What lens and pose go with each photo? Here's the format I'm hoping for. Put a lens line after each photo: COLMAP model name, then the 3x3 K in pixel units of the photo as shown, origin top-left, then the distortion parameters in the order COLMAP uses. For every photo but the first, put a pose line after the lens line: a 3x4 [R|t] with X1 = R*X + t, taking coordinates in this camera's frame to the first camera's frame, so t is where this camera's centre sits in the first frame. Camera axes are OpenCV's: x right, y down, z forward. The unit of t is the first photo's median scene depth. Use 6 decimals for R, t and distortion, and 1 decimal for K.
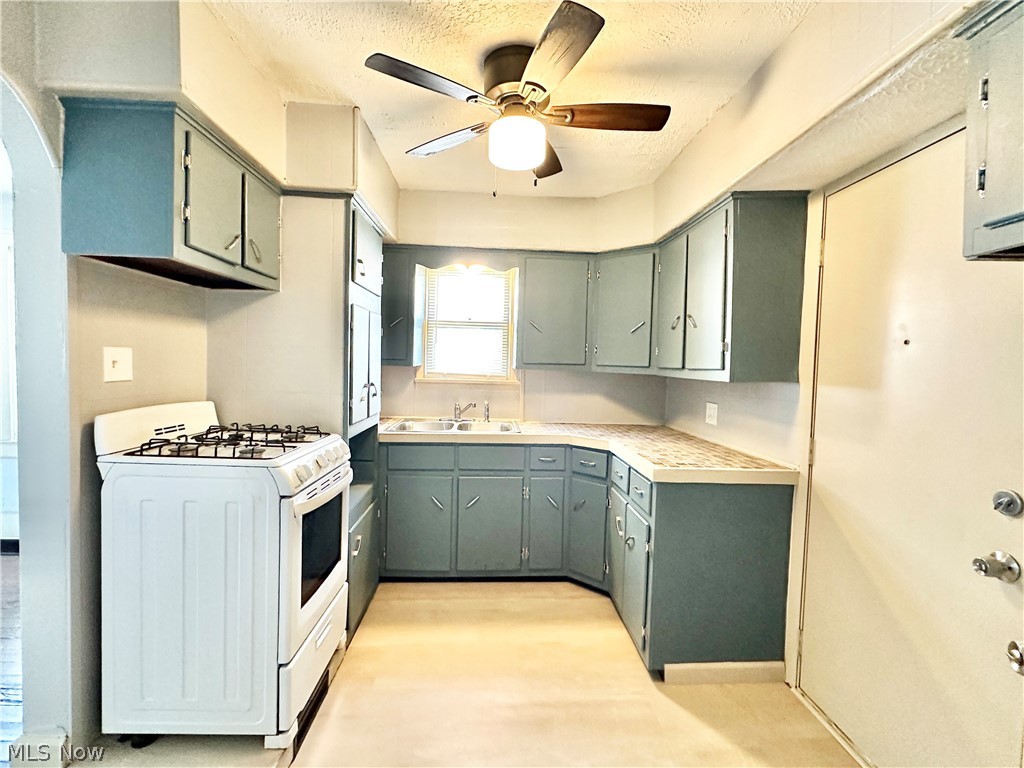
lens RADIAL K [[470.7, 0, 512.0], [0, 470.7, 384.0], [0, 0, 1]] dist [0.000651, 0.000244]
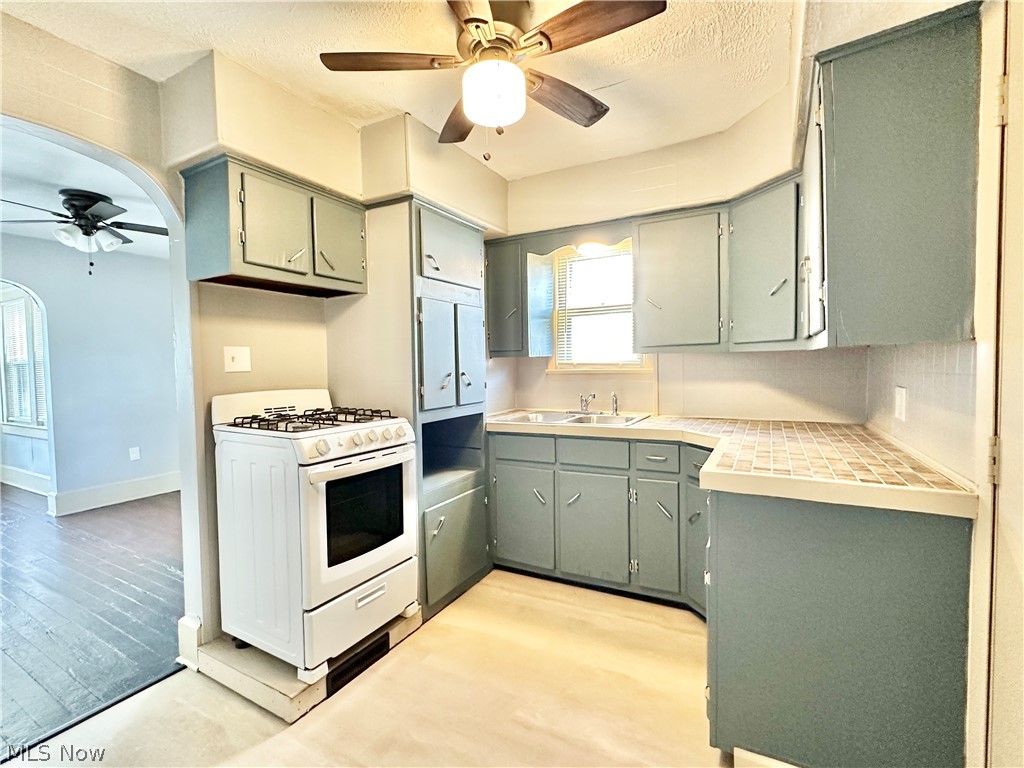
lens RADIAL K [[470.7, 0, 512.0], [0, 470.7, 384.0], [0, 0, 1]] dist [0.000651, 0.000244]
pose [[0.848785, -0.022040, -0.528278, 0.412710], [0.018383, 0.999757, -0.012174, 0.045467], [0.528418, 0.000622, 0.848984, 0.207727]]
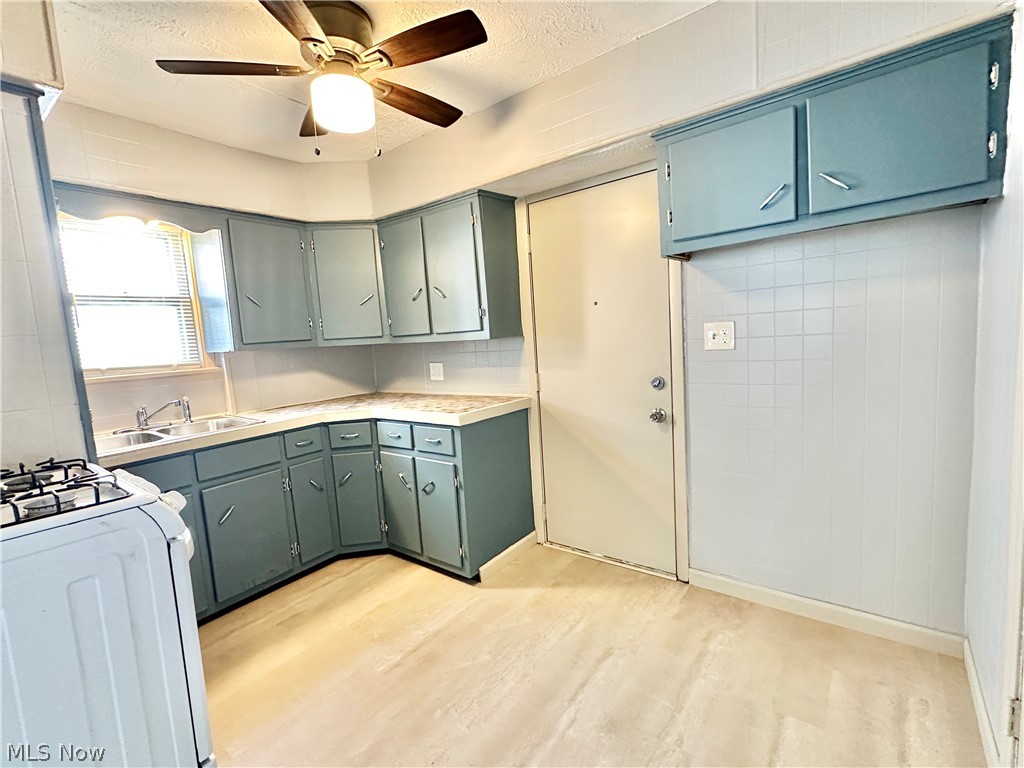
lens RADIAL K [[470.7, 0, 512.0], [0, 470.7, 384.0], [0, 0, 1]] dist [0.000651, 0.000244]
pose [[0.640813, -0.147812, 0.753333, -0.472872], [0.111386, 0.988807, 0.099265, -0.003623], [-0.759573, 0.020300, 0.650105, 0.105548]]
